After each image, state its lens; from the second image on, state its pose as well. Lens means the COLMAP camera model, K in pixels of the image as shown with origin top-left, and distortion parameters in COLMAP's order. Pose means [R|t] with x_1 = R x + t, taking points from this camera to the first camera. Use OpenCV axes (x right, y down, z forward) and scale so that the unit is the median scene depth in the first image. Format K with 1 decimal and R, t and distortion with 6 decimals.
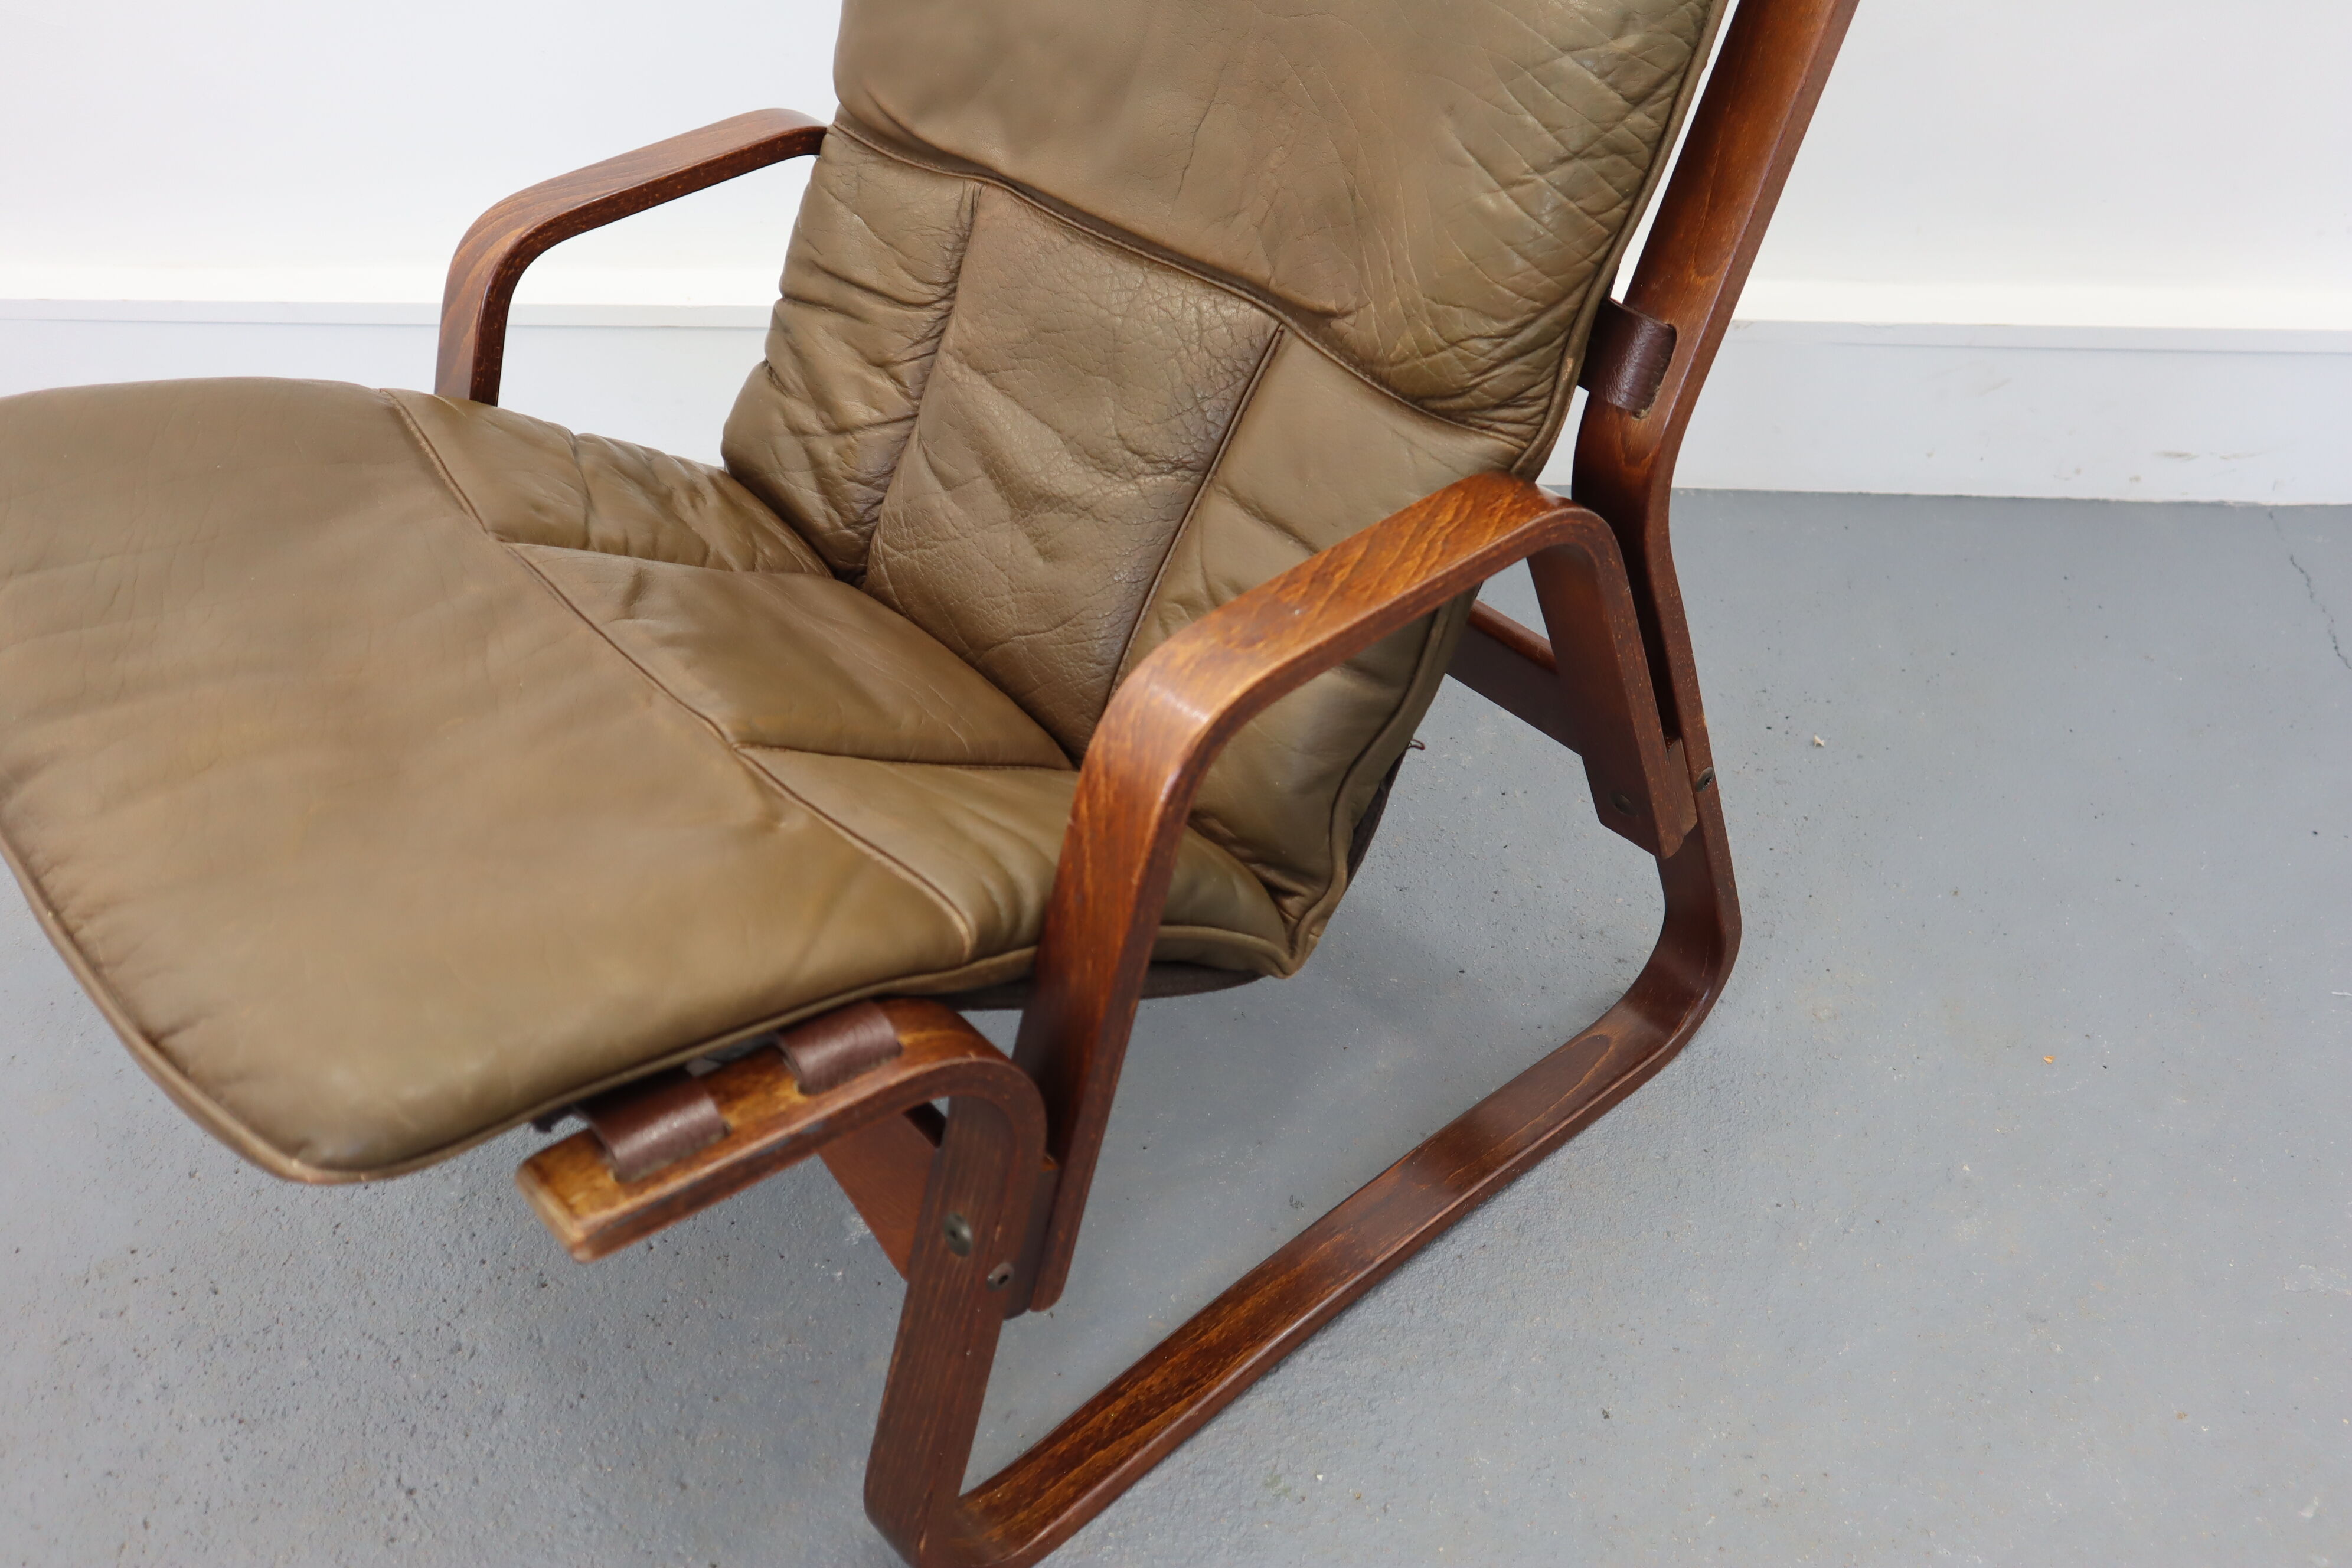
lens RADIAL K [[2037.1, 0, 1187.3], [0, 2037.1, 763.1], [0, 0, 1]] dist [-0.045618, 0.055628]
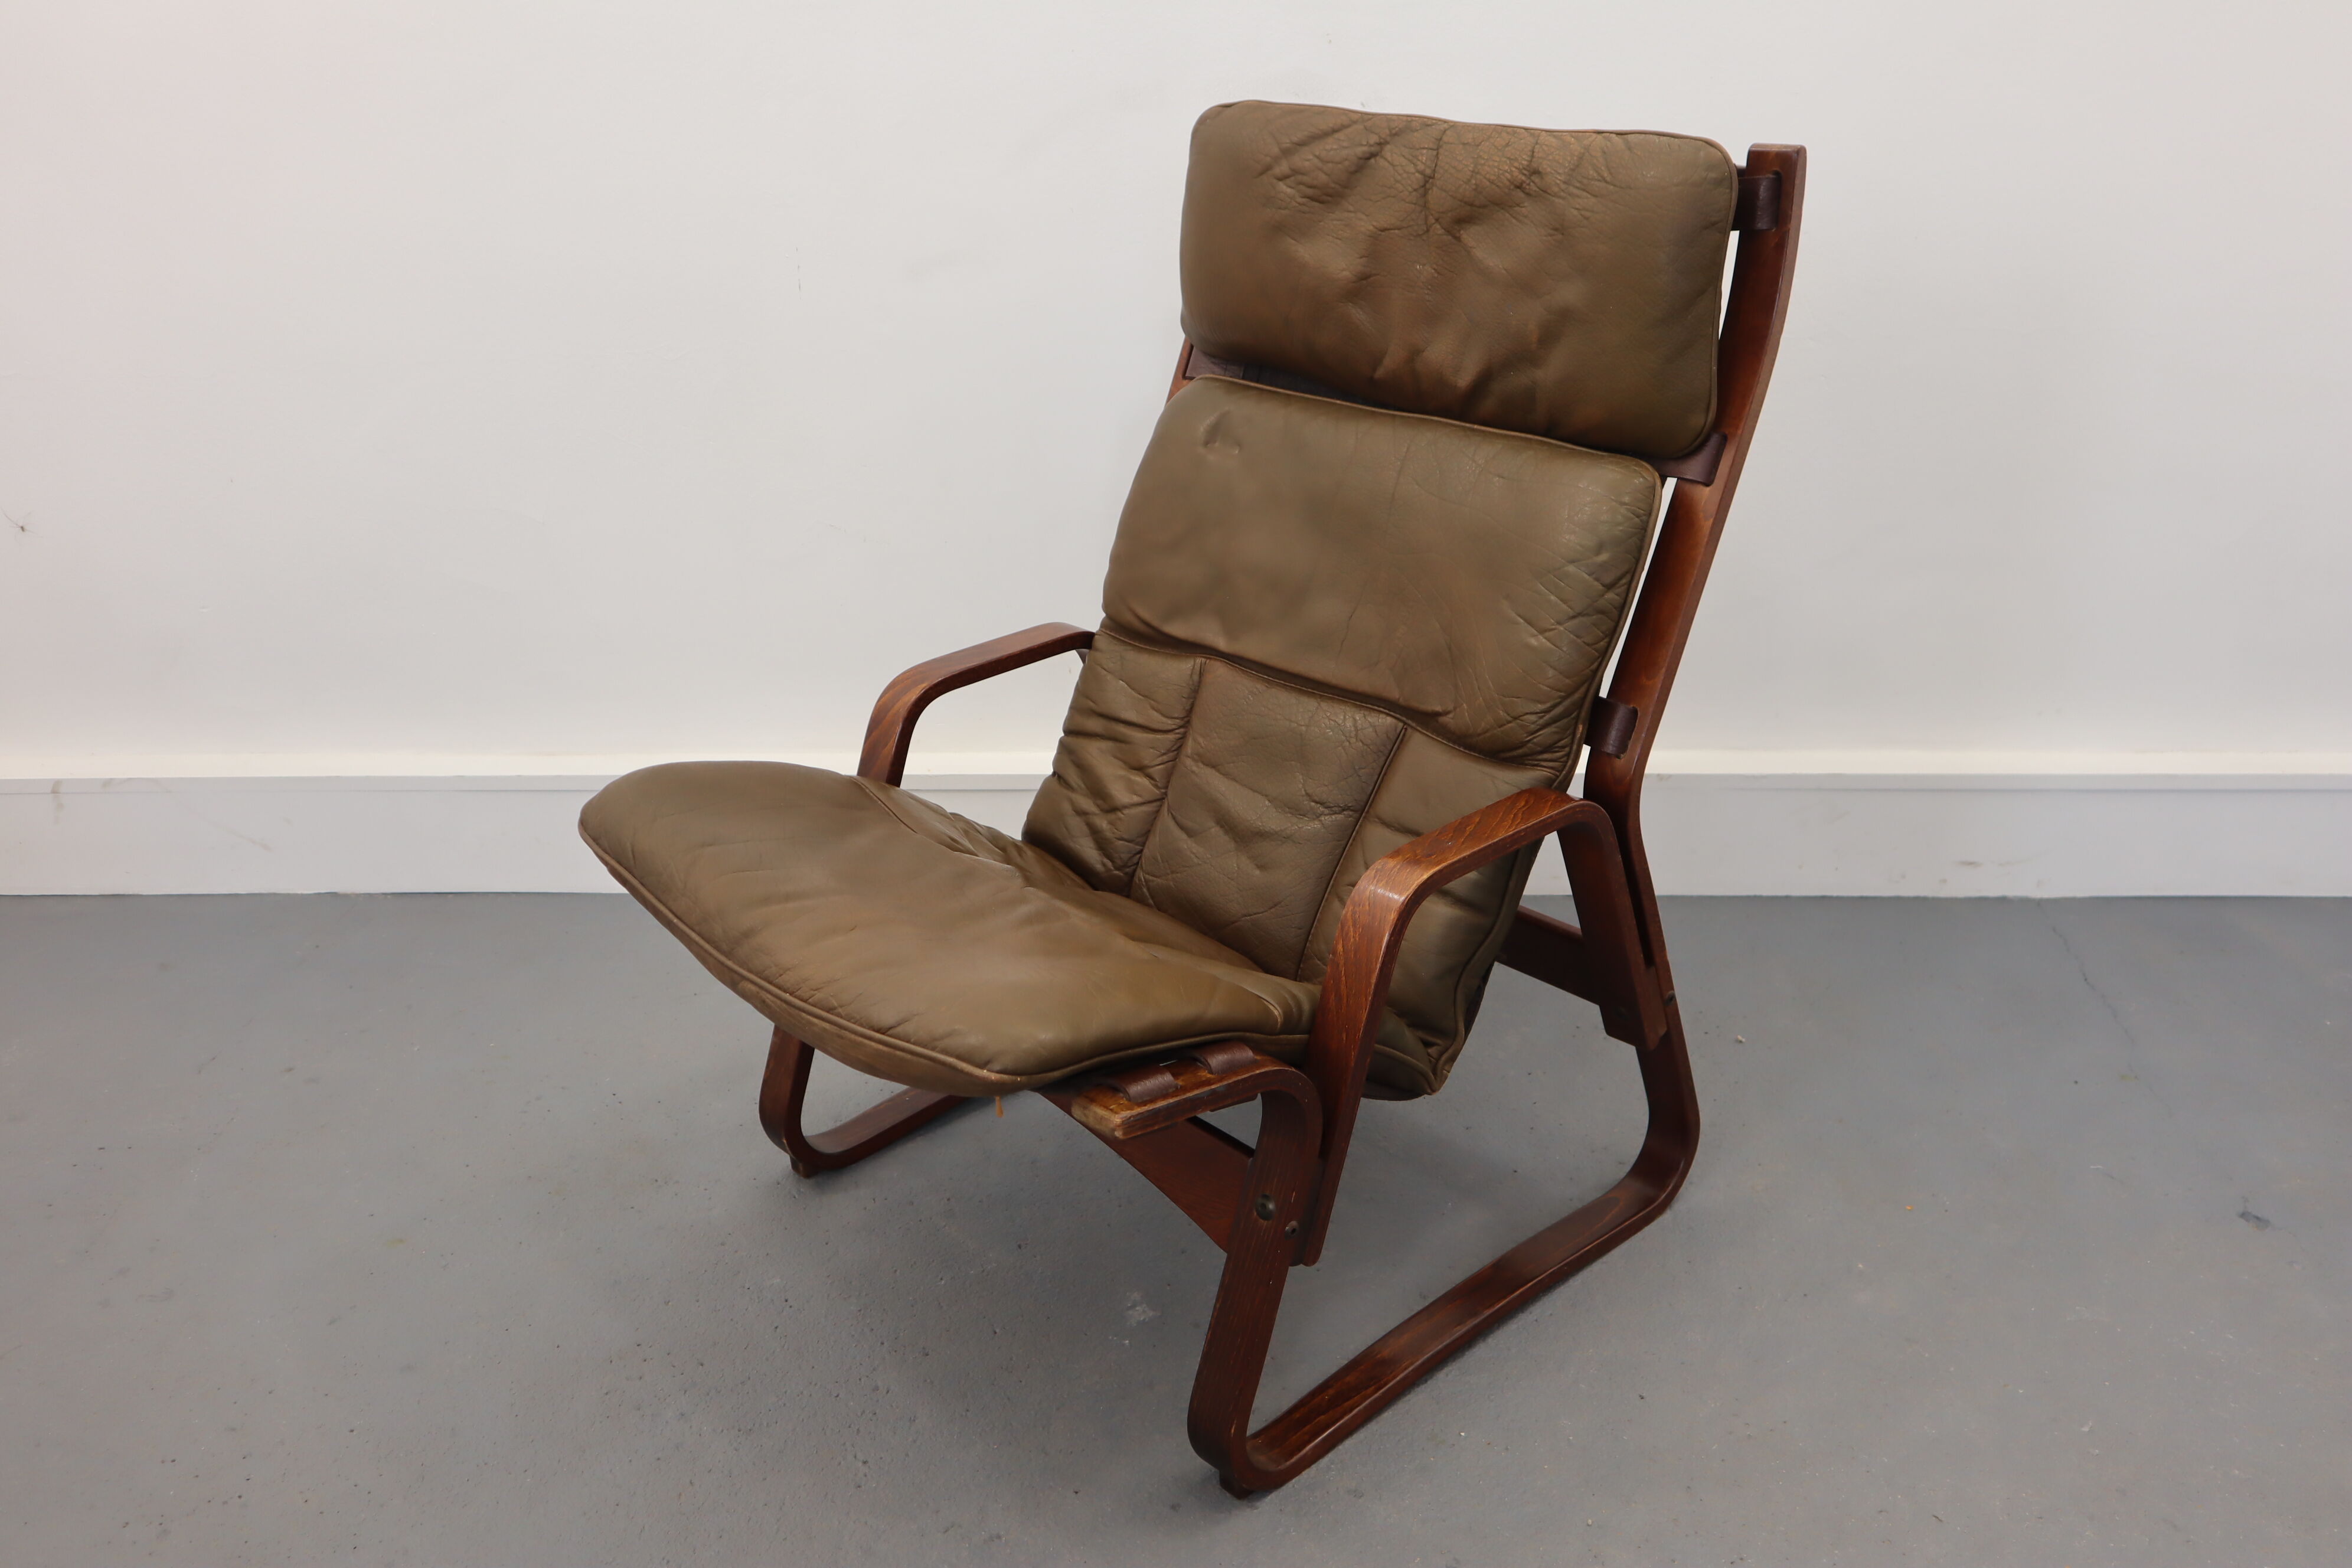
lens RADIAL K [[2037.1, 0, 1181.7], [0, 2037.1, 779.2], [0, 0, 1]] dist [-0.045618, 0.055628]
pose [[0.999258, -0.005149, 0.038172, -0.201001], [0.015857, 0.958134, -0.285879, 0.305673], [-0.035102, 0.286272, 0.957505, -0.604311]]
